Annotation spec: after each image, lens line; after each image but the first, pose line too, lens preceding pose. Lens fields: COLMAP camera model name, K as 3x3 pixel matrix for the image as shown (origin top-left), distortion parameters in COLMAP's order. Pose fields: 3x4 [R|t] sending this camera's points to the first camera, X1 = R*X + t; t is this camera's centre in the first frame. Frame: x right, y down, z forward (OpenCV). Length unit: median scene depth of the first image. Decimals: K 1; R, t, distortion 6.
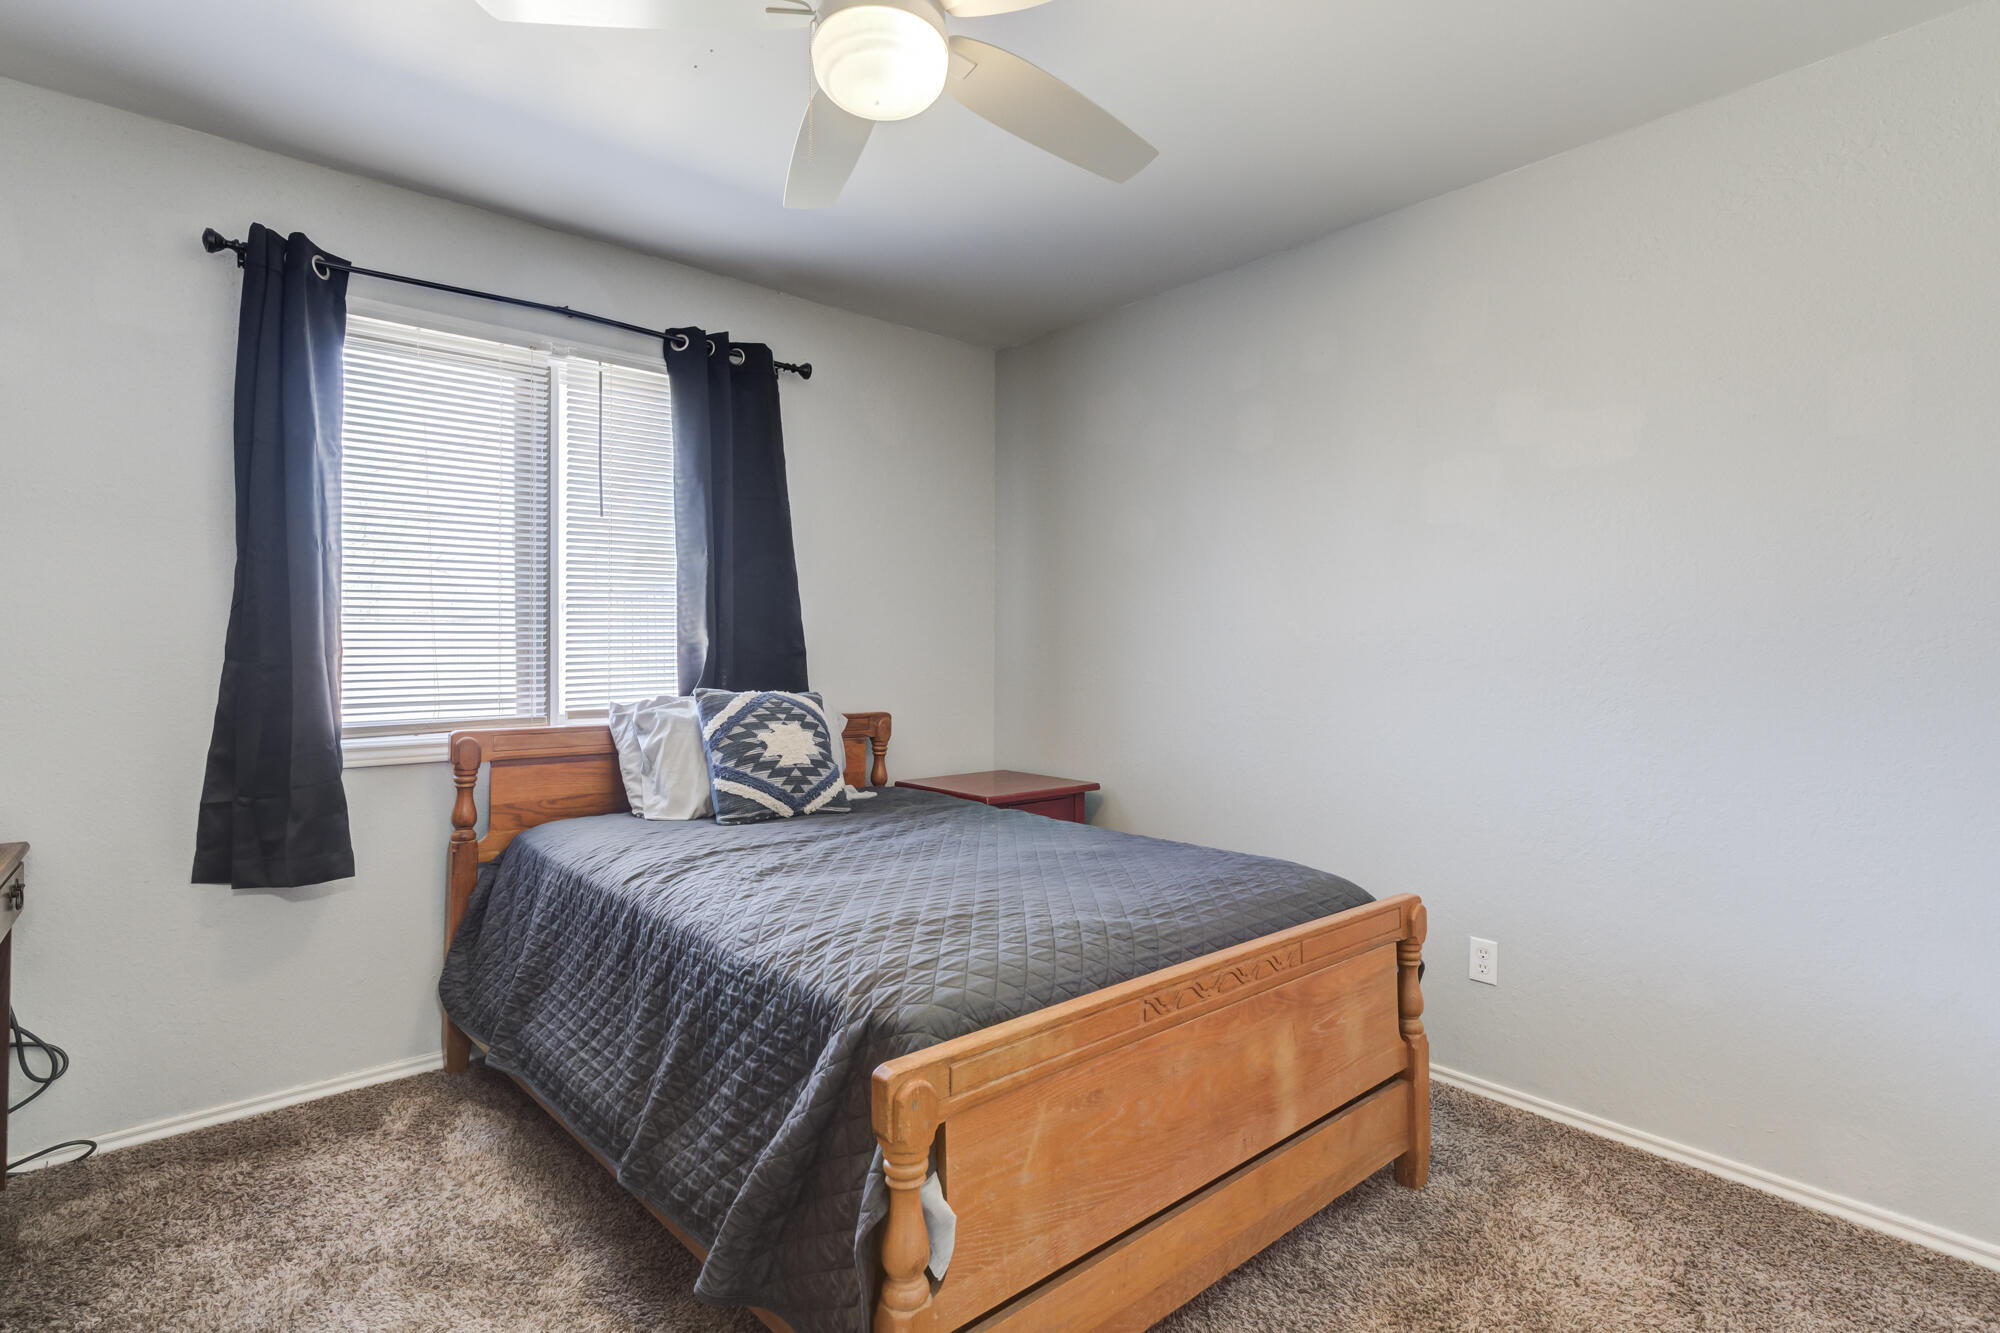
lens RADIAL K [[962.6, 0, 995.2], [0, 962.6, 660.3], [0, 0, 1]] dist [-0.047327, 0.017219]
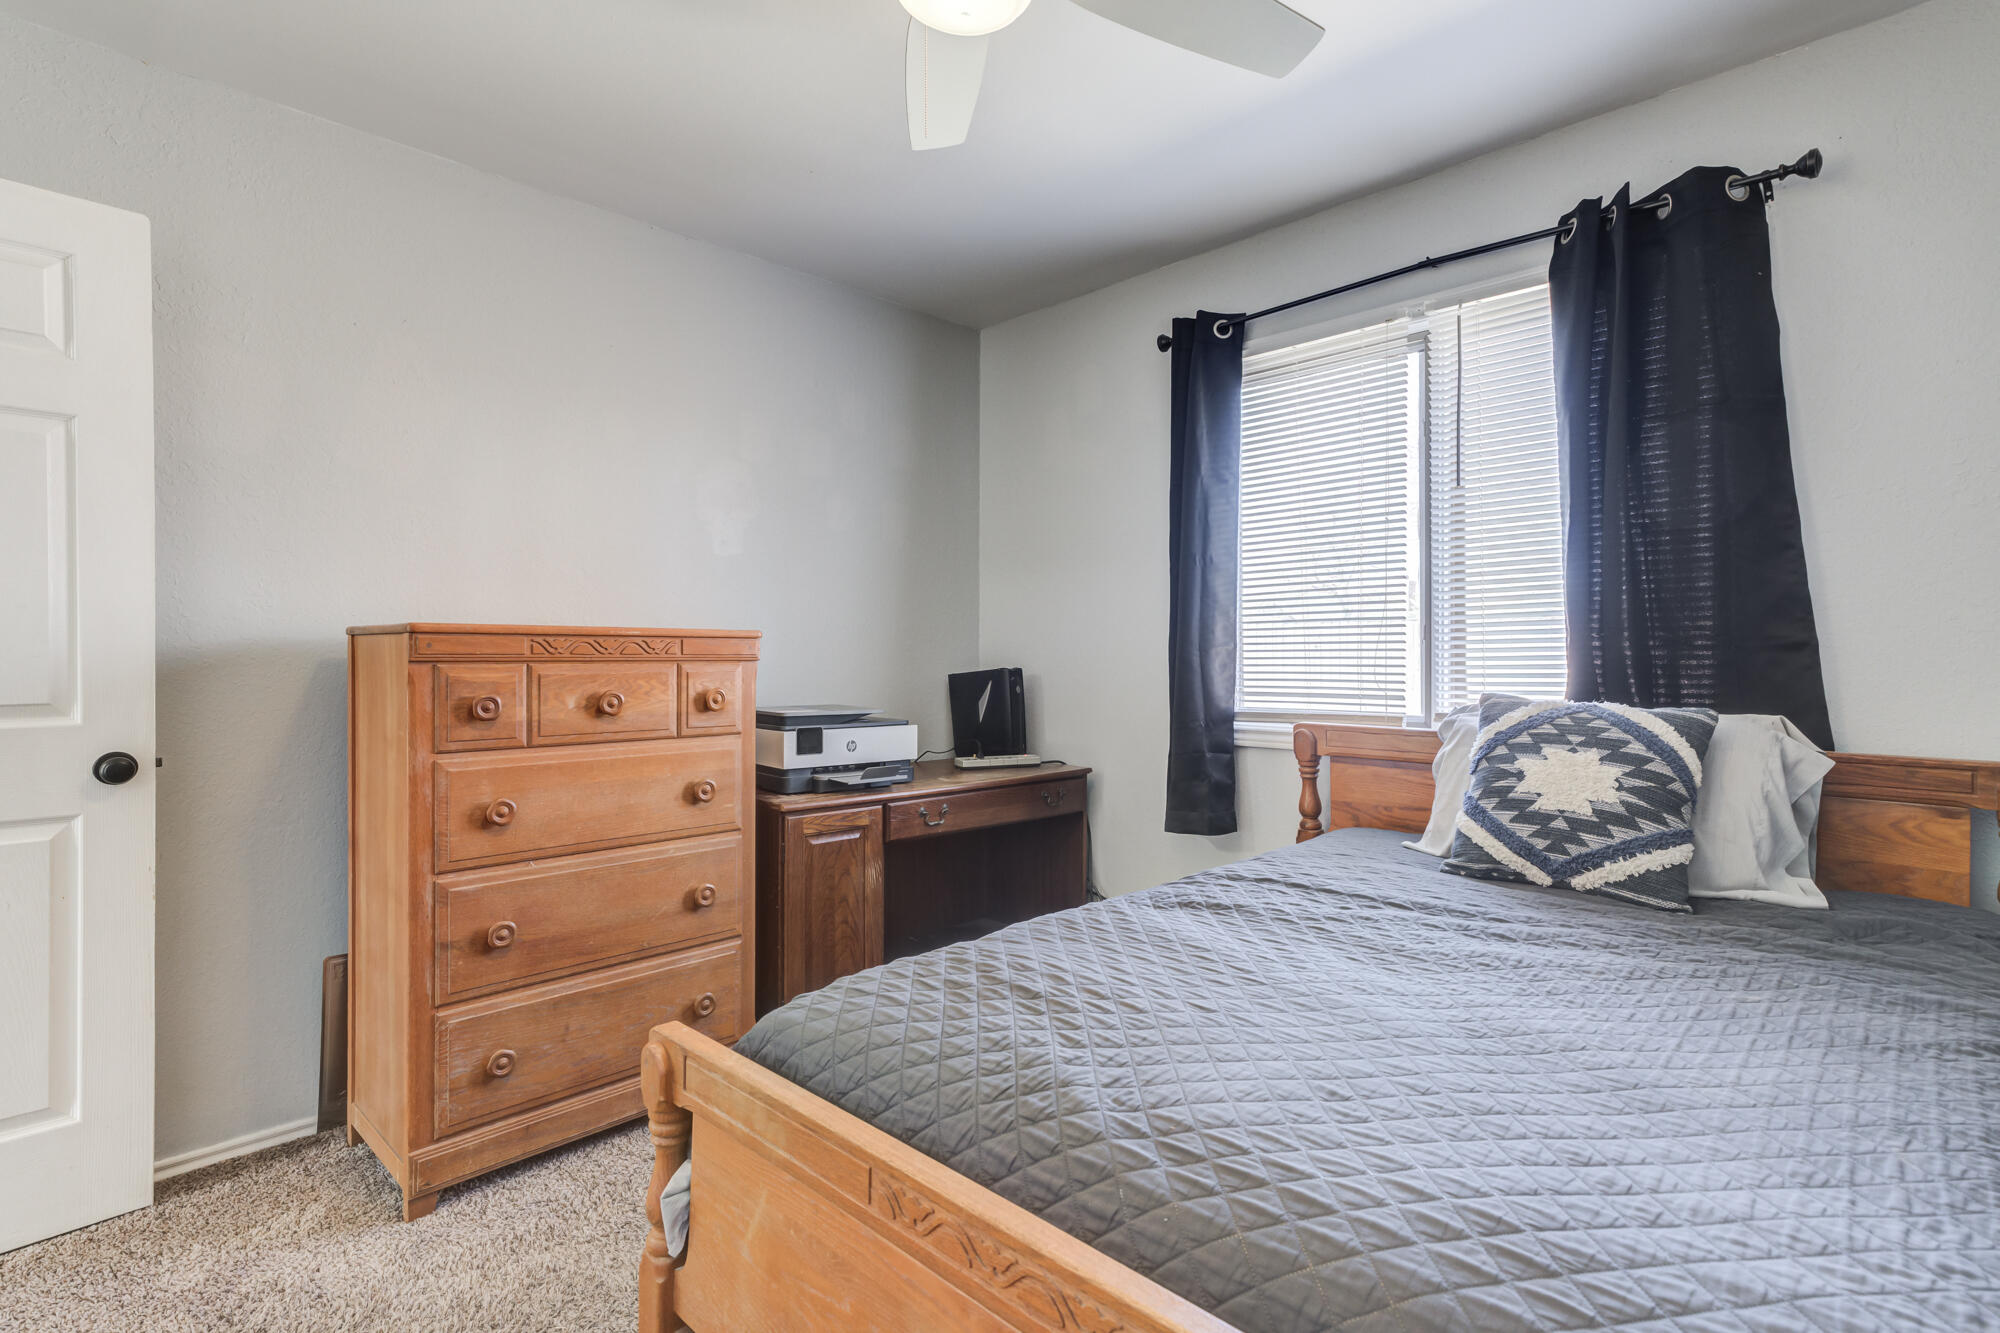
lens RADIAL K [[962.6, 0, 995.2], [0, 962.6, 660.3], [0, 0, 1]] dist [-0.047327, 0.017219]
pose [[0.031961, 0.007001, -0.999465, 0.443595], [-0.003288, 0.999971, 0.006899, 0.000051], [0.999484, 0.003066, 0.031984, 0.590968]]
